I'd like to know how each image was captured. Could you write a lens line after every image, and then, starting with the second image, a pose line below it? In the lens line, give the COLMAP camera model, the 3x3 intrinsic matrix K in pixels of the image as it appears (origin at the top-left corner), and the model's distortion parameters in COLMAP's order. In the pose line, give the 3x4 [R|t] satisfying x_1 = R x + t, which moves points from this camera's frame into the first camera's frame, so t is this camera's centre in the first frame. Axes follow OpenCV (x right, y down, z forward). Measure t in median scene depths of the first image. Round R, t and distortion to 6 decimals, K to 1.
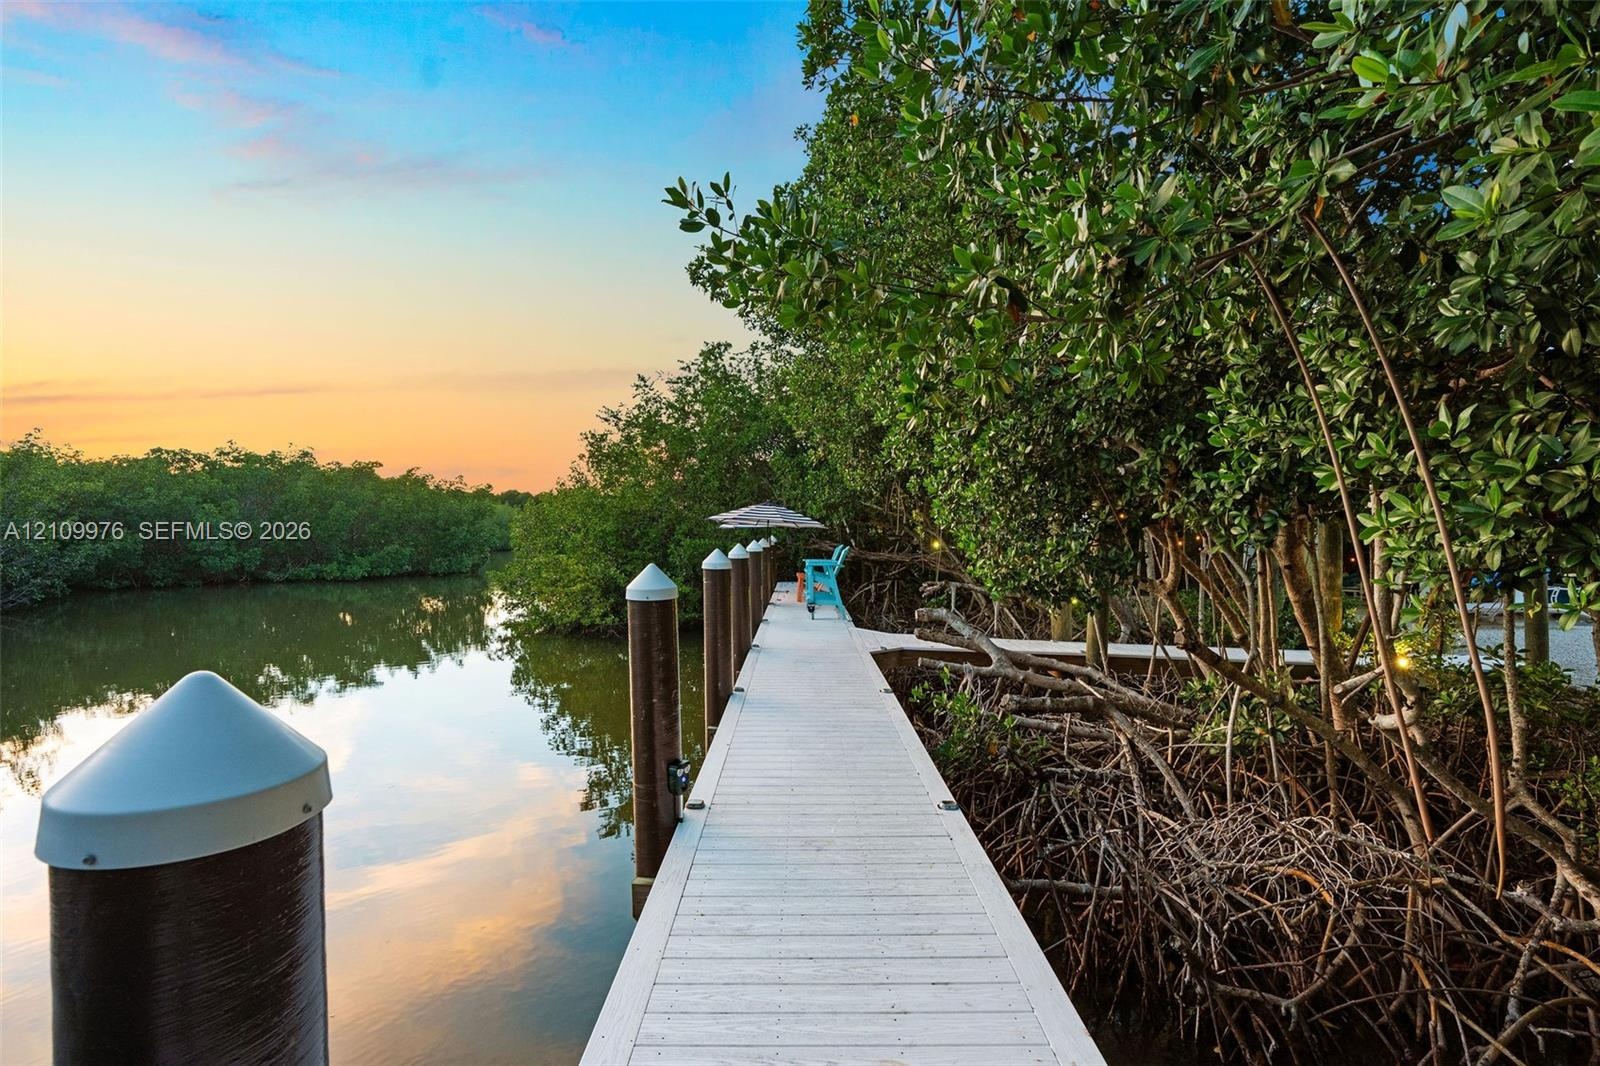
lens RADIAL K [[730.0, 0, 798.5], [0, 730.0, 517.7], [0, 0, 1]] dist [-0.000640, 0.000200]
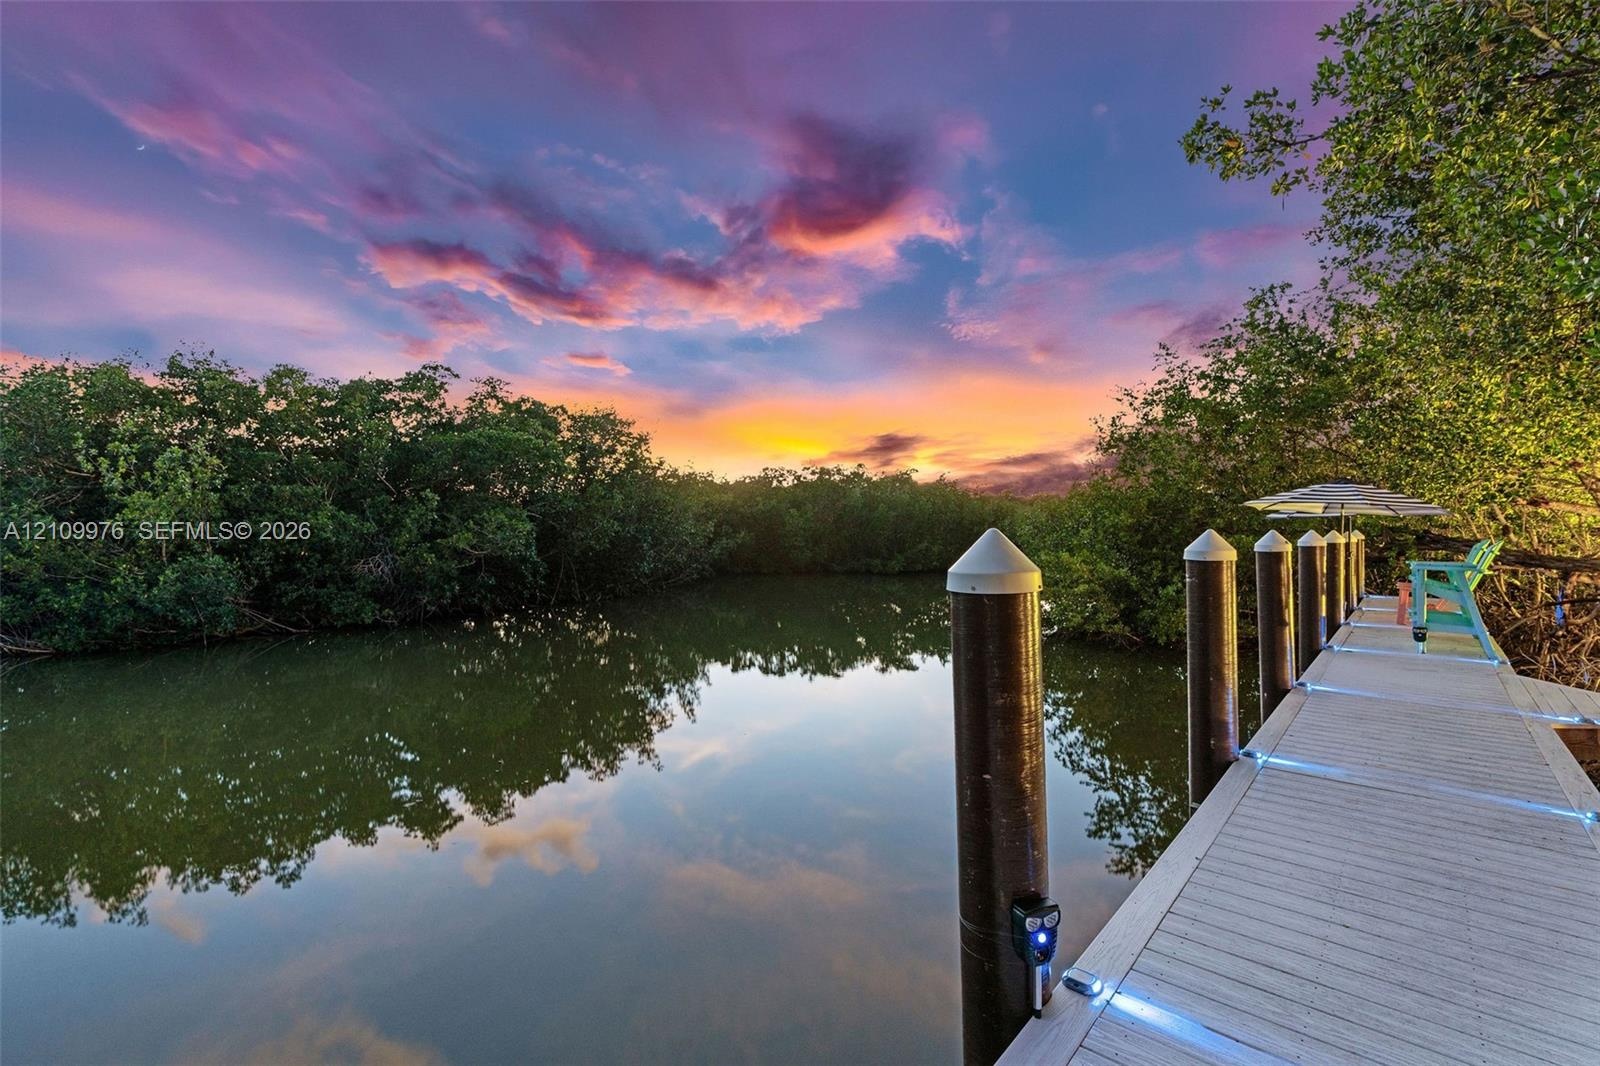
lens RADIAL K [[724.4, 0, 794.4], [0, 724.4, 530.7], [0, 0, 1]] dist [-0.003736, -0.000105]
pose [[0.758513, -0.002294, -0.651654, 0.009048], [0.011502, 0.999885, 0.009868, 0.012219], [0.651557, -0.014981, 0.758452, 0.103666]]
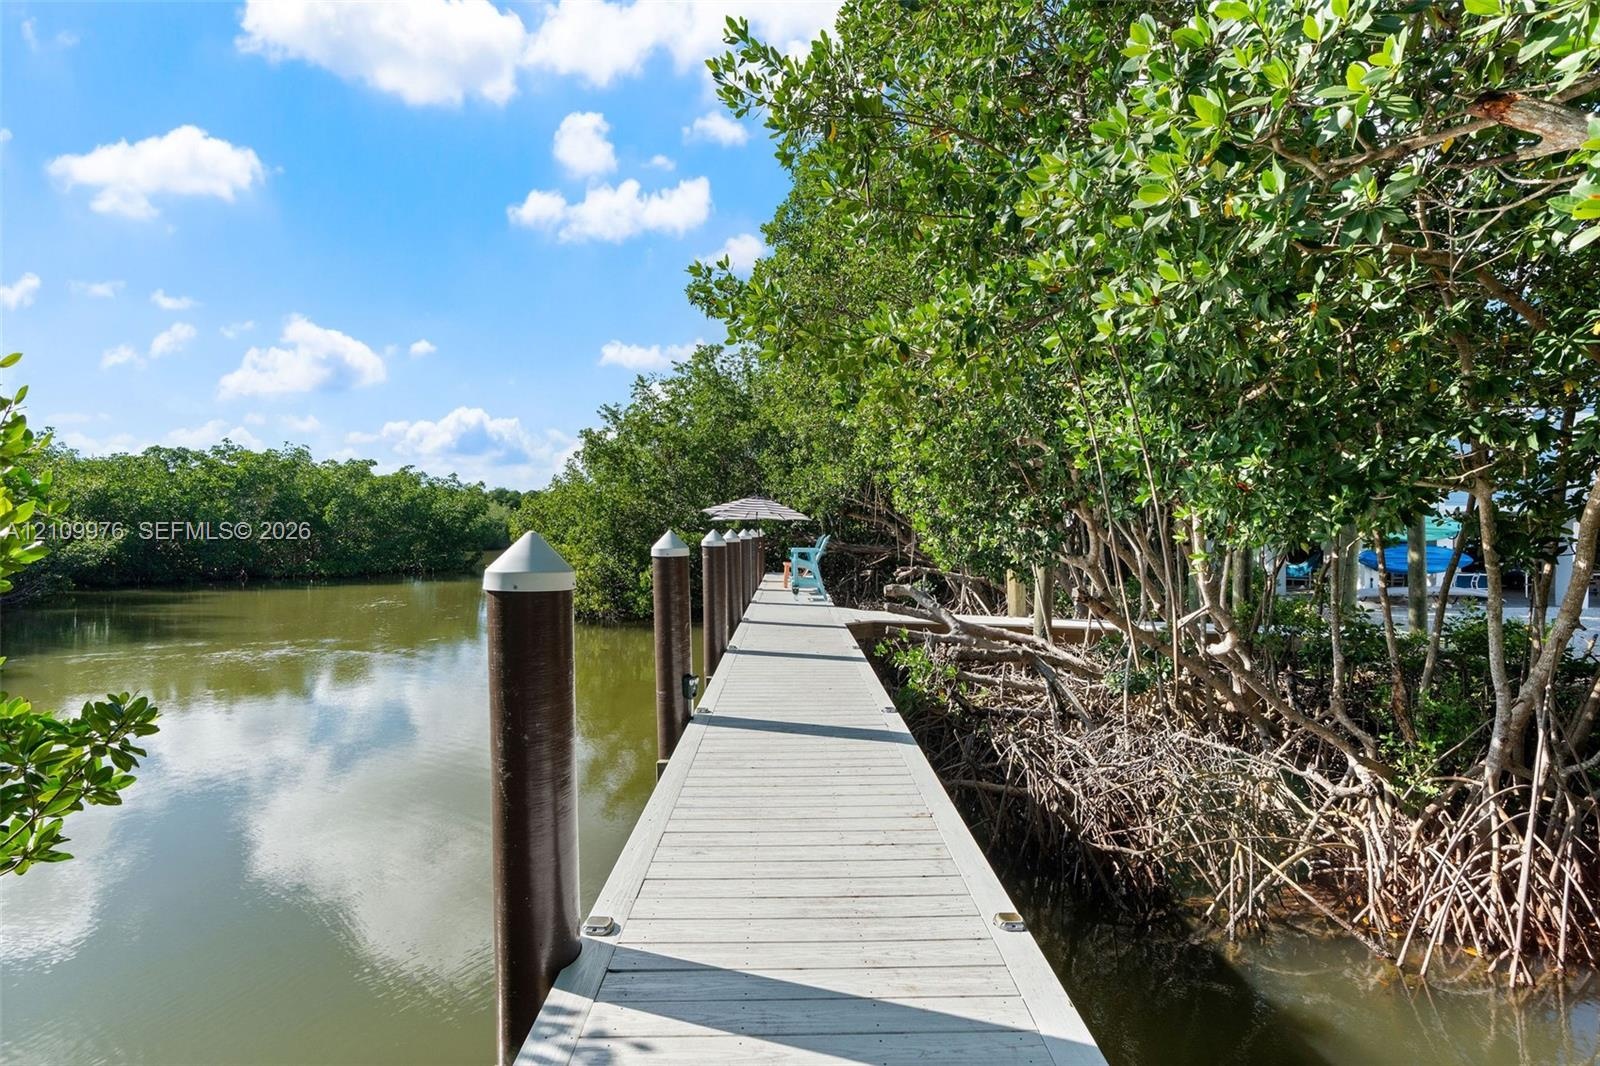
lens RADIAL K [[741.5, 0, 800.0], [0, 741.5, 533.0], [0, 0, 1]] dist [-0.015739, -0.000049]
pose [[0.999870, -0.000074, 0.016132, 0.003592], [-0.000247, 0.999802, 0.019912, 0.009026], [-0.016130, -0.019914, 0.999672, -0.078024]]
